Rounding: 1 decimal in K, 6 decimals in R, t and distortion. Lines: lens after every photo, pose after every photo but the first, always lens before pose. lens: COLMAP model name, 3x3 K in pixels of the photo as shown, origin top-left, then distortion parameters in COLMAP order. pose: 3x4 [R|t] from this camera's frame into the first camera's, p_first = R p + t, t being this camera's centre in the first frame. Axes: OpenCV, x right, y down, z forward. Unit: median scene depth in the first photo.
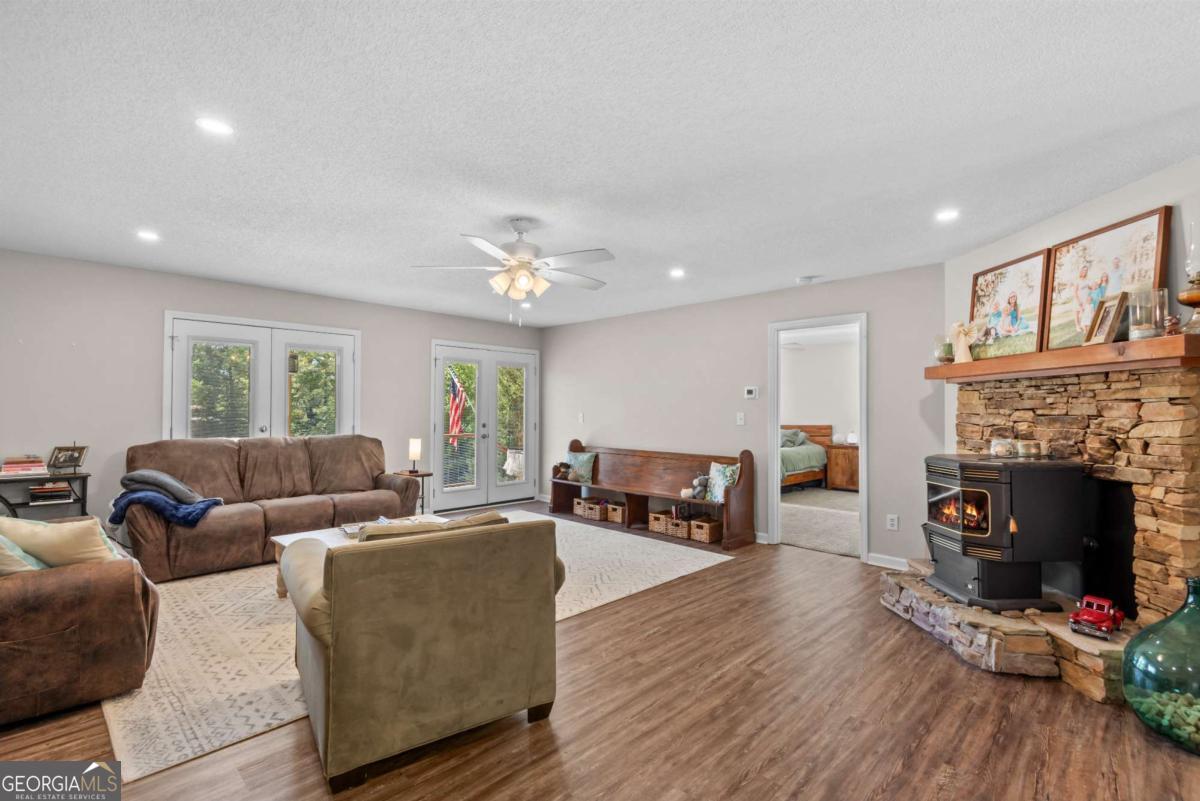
lens RADIAL K [[550.5, 0, 598.8], [0, 550.5, 405.5], [0, 0, 1]] dist [0.042942, -0.027104]
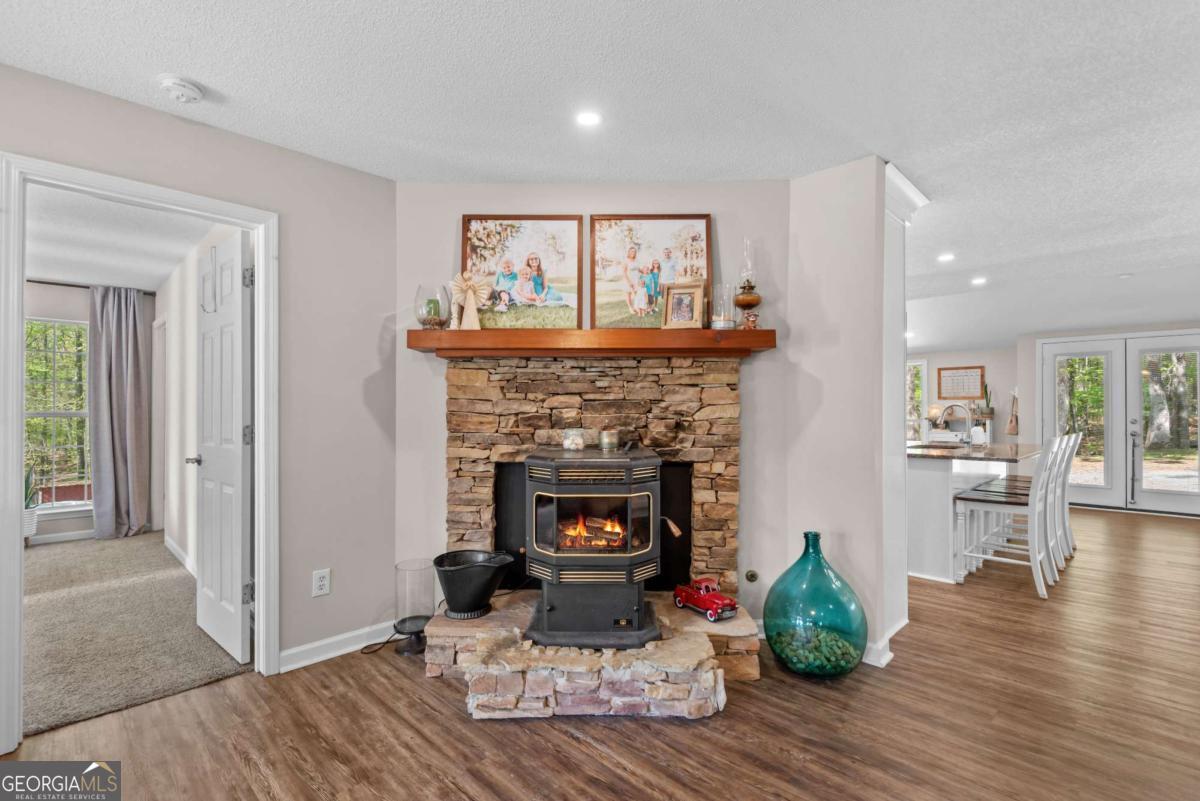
lens RADIAL K [[550.5, 0, 598.8], [0, 550.5, 405.5], [0, 0, 1]] dist [0.042942, -0.027104]
pose [[0.011185, -0.003457, 0.999931, -0.096054], [-0.007826, 0.999963, 0.003545, 0.023712], [-0.999907, -0.007865, 0.011157, 1.023271]]
